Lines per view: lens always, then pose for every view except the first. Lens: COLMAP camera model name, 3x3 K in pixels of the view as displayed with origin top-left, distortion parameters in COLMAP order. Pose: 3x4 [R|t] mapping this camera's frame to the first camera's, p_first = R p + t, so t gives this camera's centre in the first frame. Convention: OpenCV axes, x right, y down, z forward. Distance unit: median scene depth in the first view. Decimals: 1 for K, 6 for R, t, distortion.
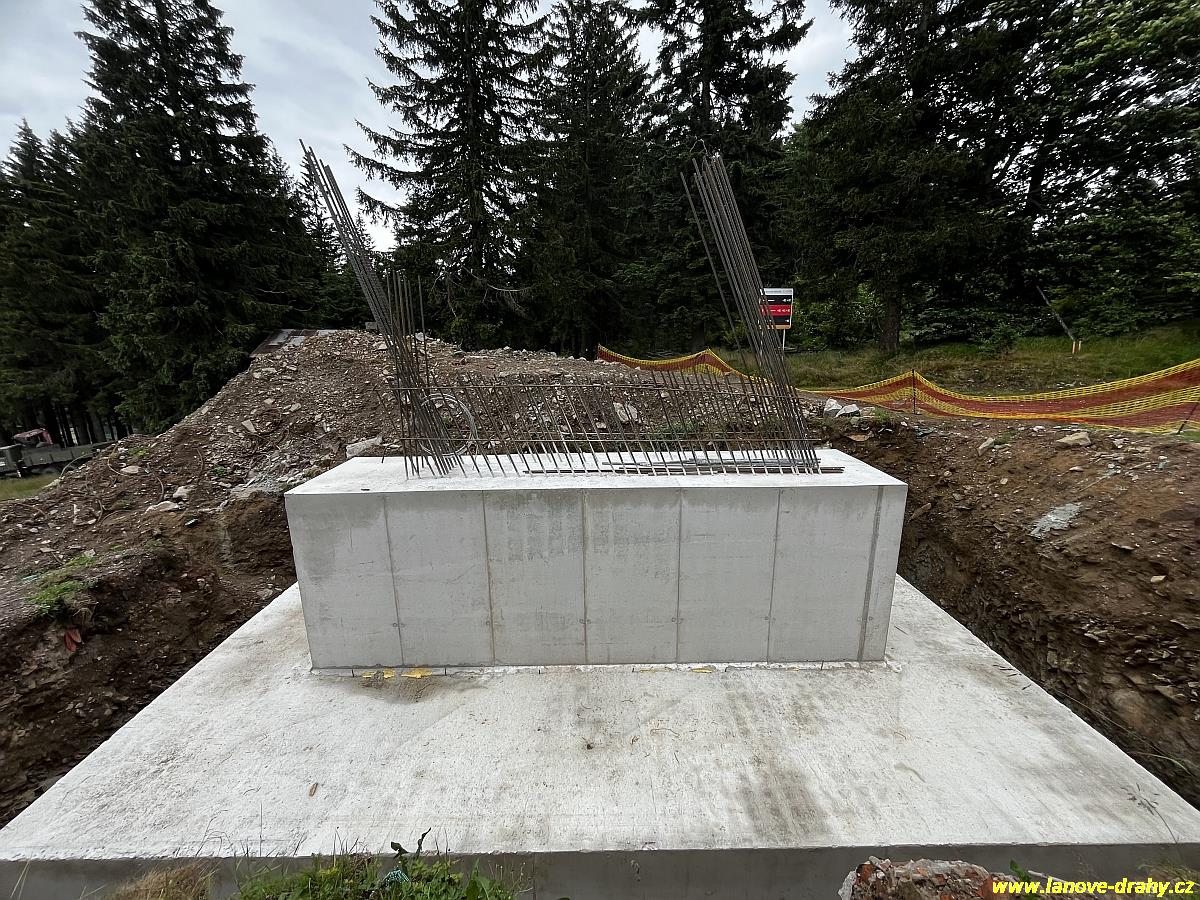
lens RADIAL K [[484.3, 0, 598.9], [0, 484.3, 450.7], [0, 0, 1]] dist [-0.005083, -0.000366]
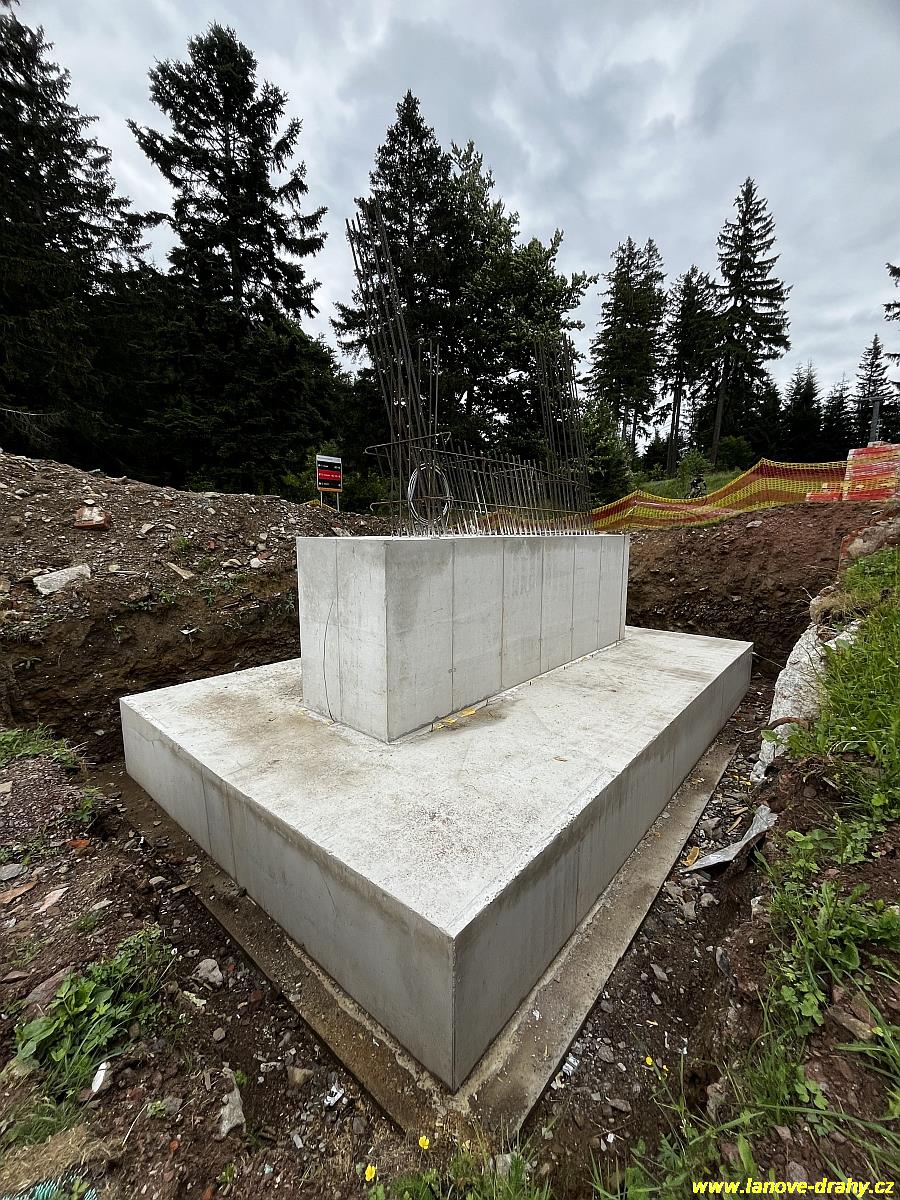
lens RADIAL K [[484.3, 0, 446.3], [0, 484.3, 599.8], [0, 0, 1]] dist [-0.005083, -0.000366]
pose [[0.659087, -0.095224, 0.746014, -1.202097], [0.160213, 0.986960, -0.015566, 0.221135], [-0.734803, 0.129781, 0.665749, 0.279719]]
